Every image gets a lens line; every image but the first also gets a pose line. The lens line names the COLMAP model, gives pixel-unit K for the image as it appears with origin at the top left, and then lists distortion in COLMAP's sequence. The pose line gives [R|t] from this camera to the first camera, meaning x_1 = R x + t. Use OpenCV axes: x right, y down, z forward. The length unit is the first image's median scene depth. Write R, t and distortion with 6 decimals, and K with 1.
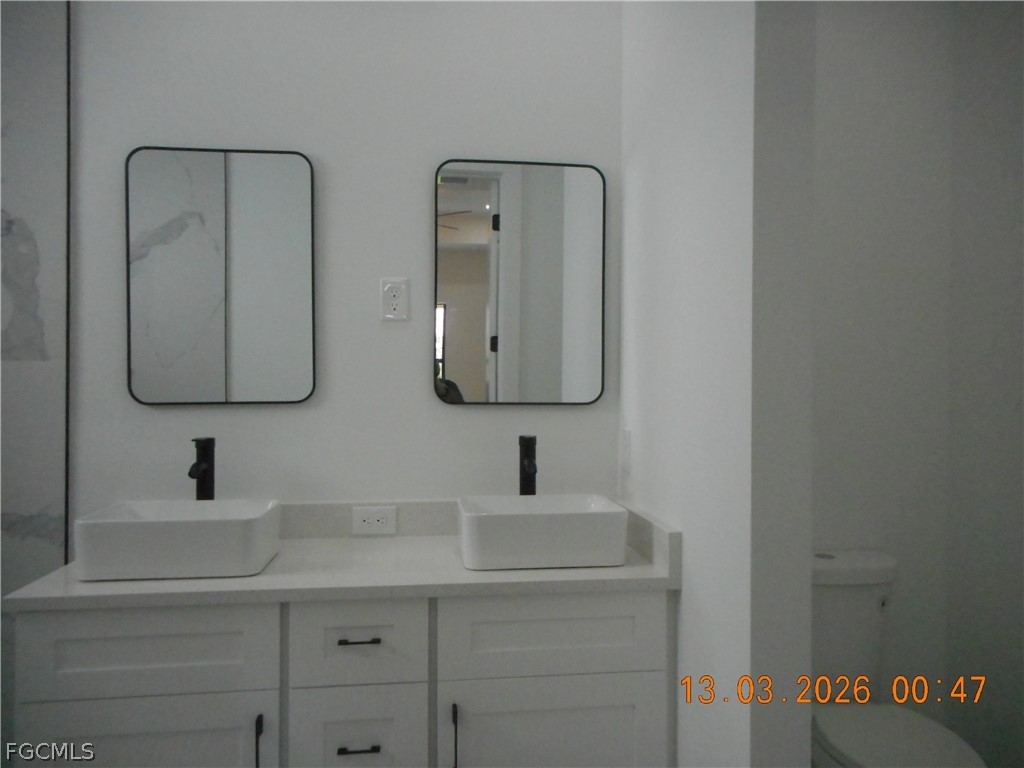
lens RADIAL K [[751.5, 0, 511.9], [0, 751.5, 400.2], [0, 0, 1]] dist [0.026678, -0.001380]
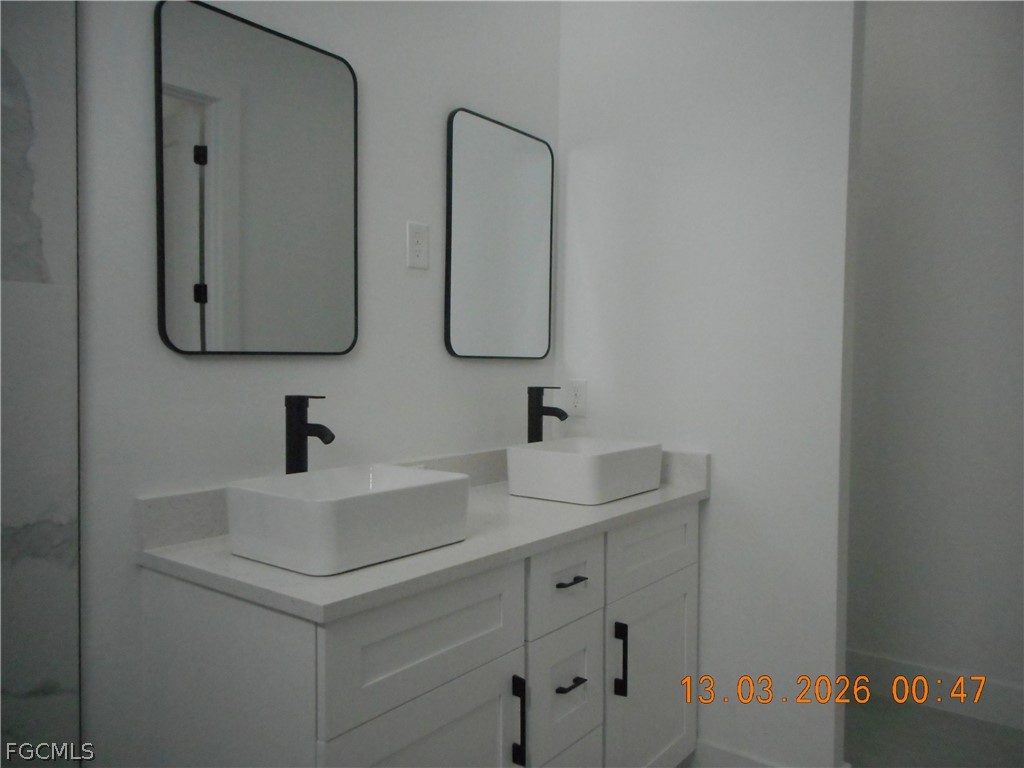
lens RADIAL K [[786.0, 0, 512.0], [0, 786.0, 384.0], [0, 0, 1]] dist [0.028823, -0.001470]
pose [[0.690882, -0.013891, 0.722834, -0.832064], [-0.005066, 0.999698, 0.024053, 0.015211], [-0.722950, -0.020279, 0.690603, 0.246833]]
